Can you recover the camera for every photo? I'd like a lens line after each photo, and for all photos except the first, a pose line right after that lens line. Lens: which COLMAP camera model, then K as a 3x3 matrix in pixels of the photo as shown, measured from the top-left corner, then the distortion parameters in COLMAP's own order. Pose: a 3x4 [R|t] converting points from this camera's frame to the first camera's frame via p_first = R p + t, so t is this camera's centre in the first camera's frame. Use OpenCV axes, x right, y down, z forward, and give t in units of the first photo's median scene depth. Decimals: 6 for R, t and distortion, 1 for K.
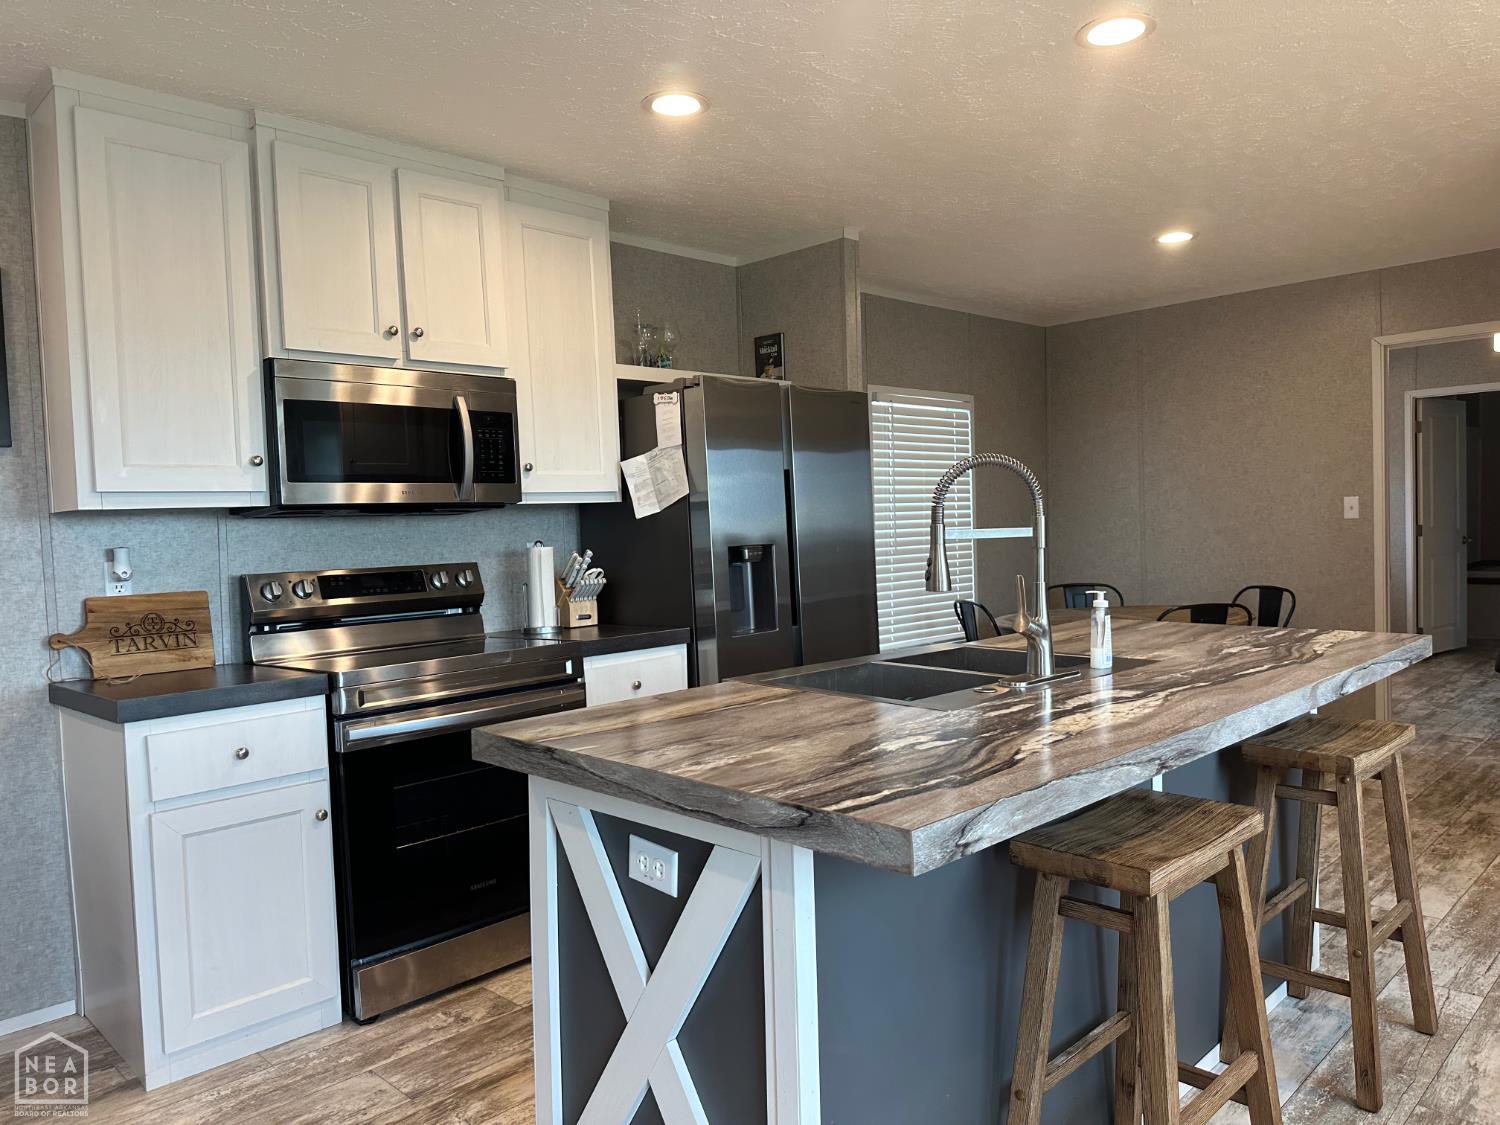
lens RADIAL K [[1050.0, 0, 755.5], [0, 1050.0, 564.9], [0, 0, 1]] dist [0.079033, -0.095760]
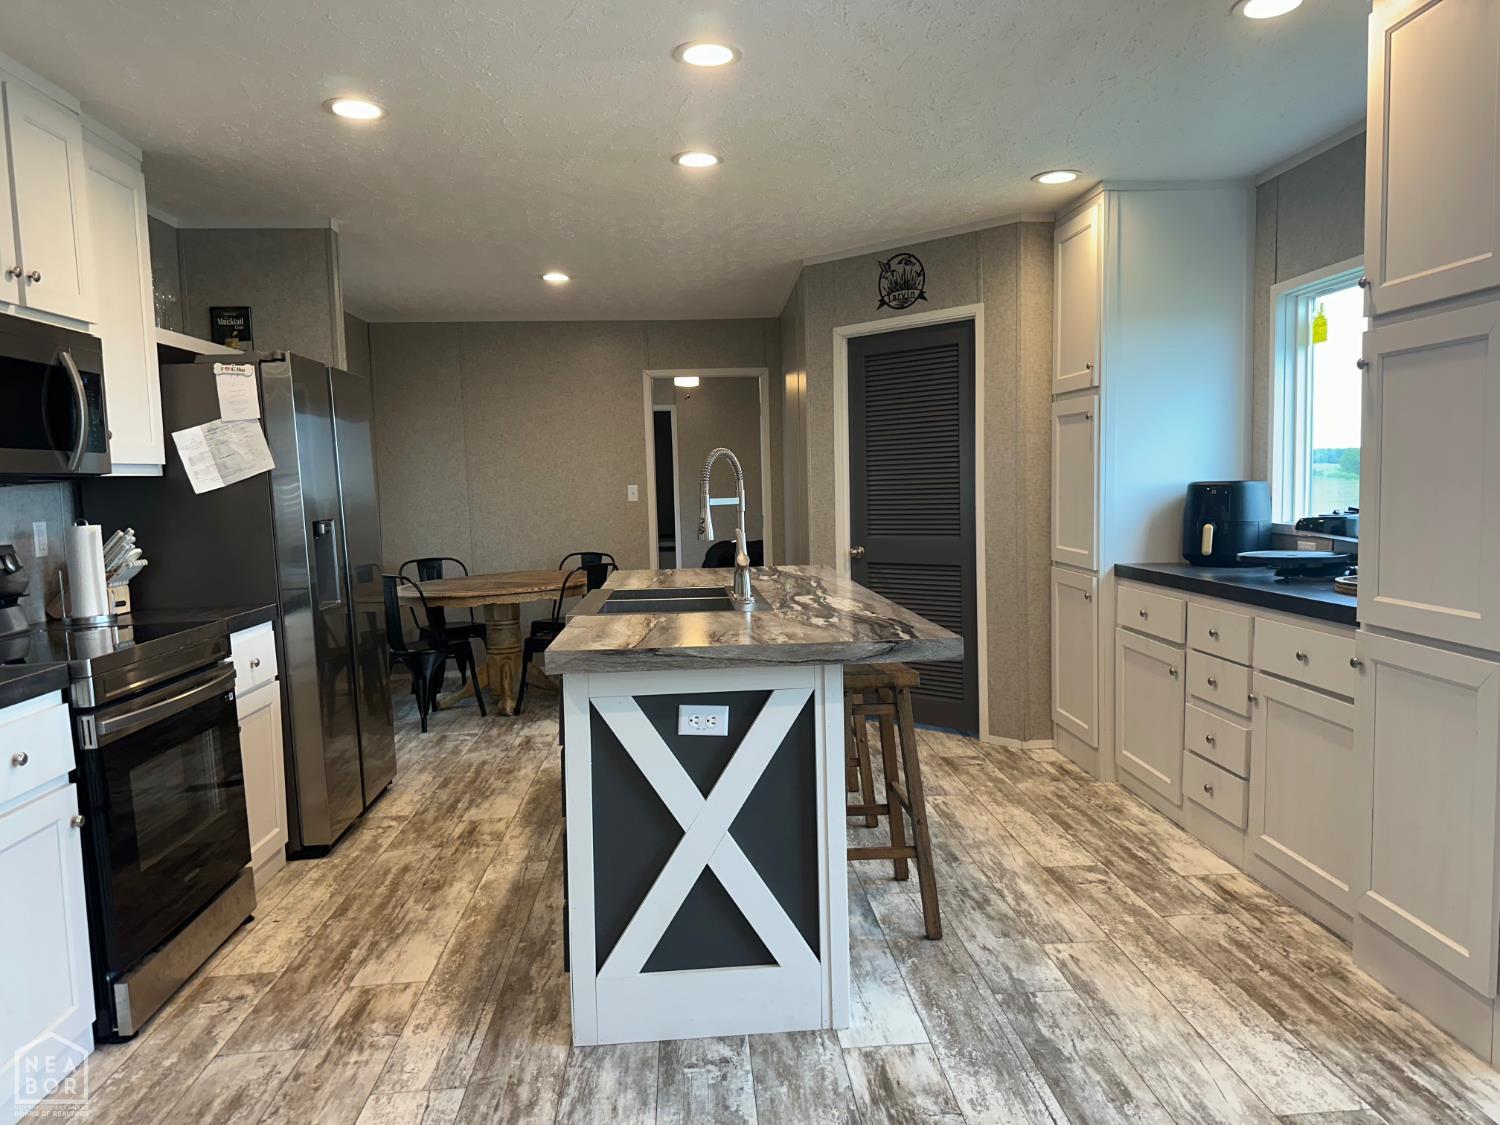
lens RADIAL K [[1050.0, 0, 763.7], [0, 1050.0, 572.8], [0, 0, 1]] dist [0.079033, -0.095760]
pose [[0.658339, -0.049011, 0.751124, -0.676581], [0.037407, 0.998775, 0.032383, 0.020089], [-0.751791, 0.006778, 0.659366, -0.018390]]
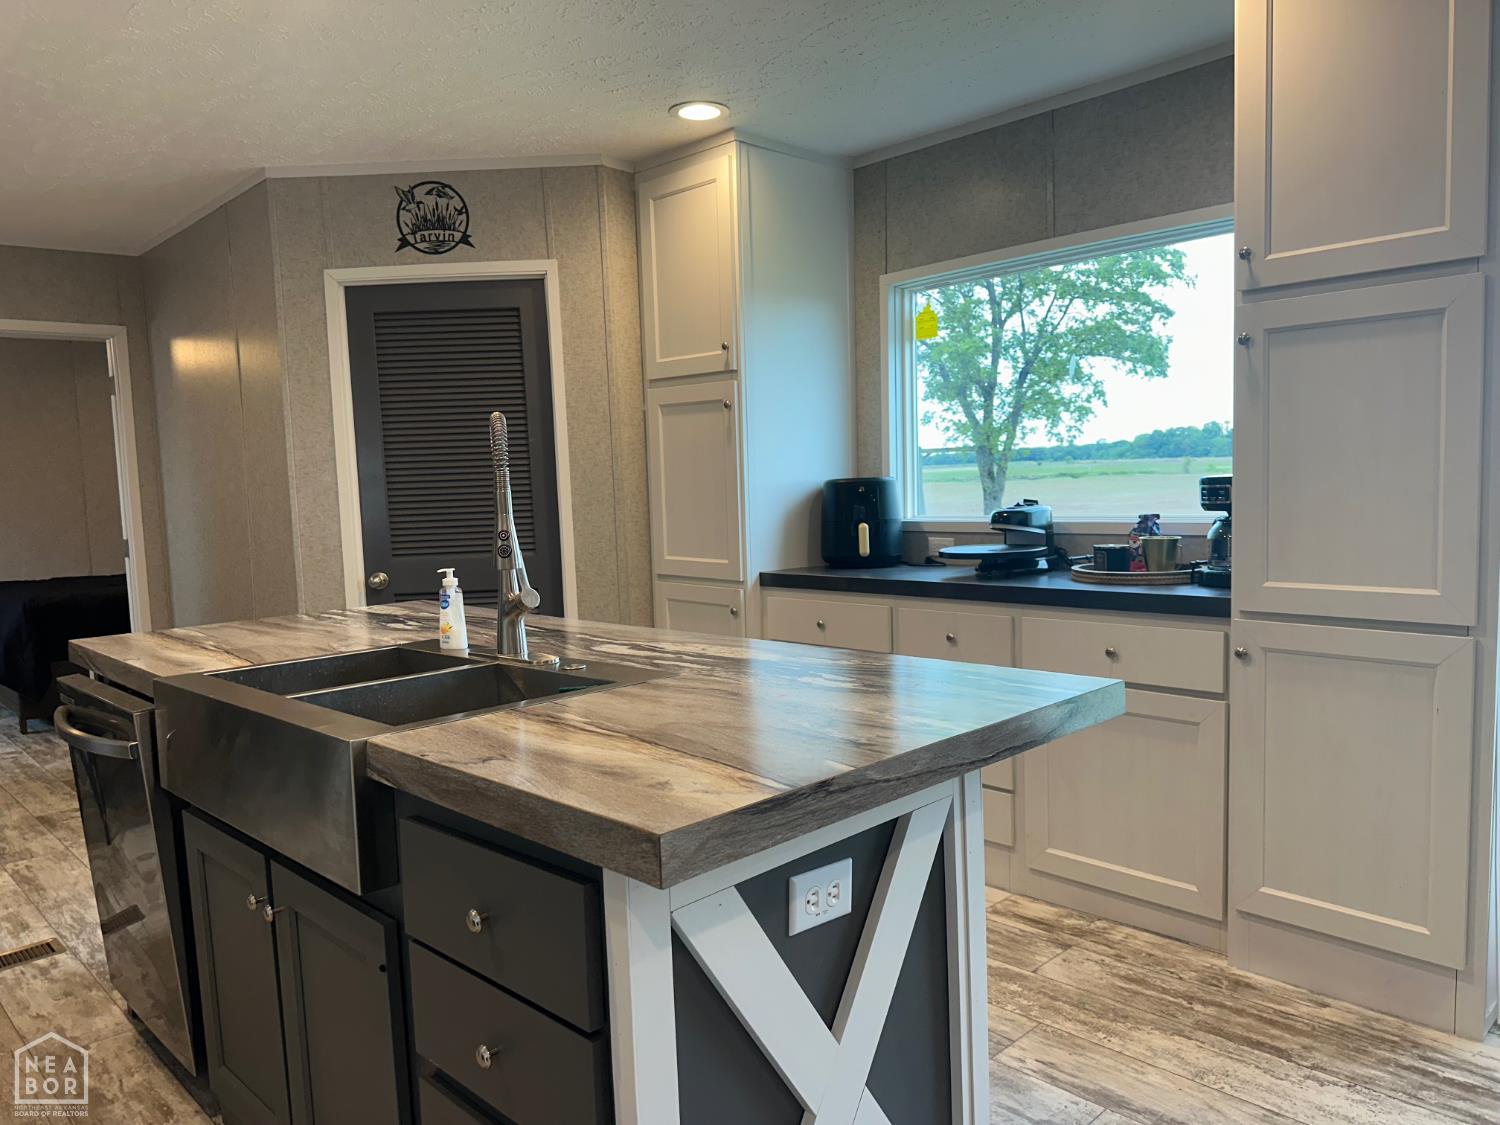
lens RADIAL K [[1050.0, 0, 755.9], [0, 1050.0, 574.5], [0, 0, 1]] dist [0.079033, -0.095760]
pose [[0.015412, -0.062970, 0.997896, -0.522988], [0.079900, 0.994901, 0.061547, -0.005210], [-0.996684, 0.078783, 0.020365, 0.605764]]
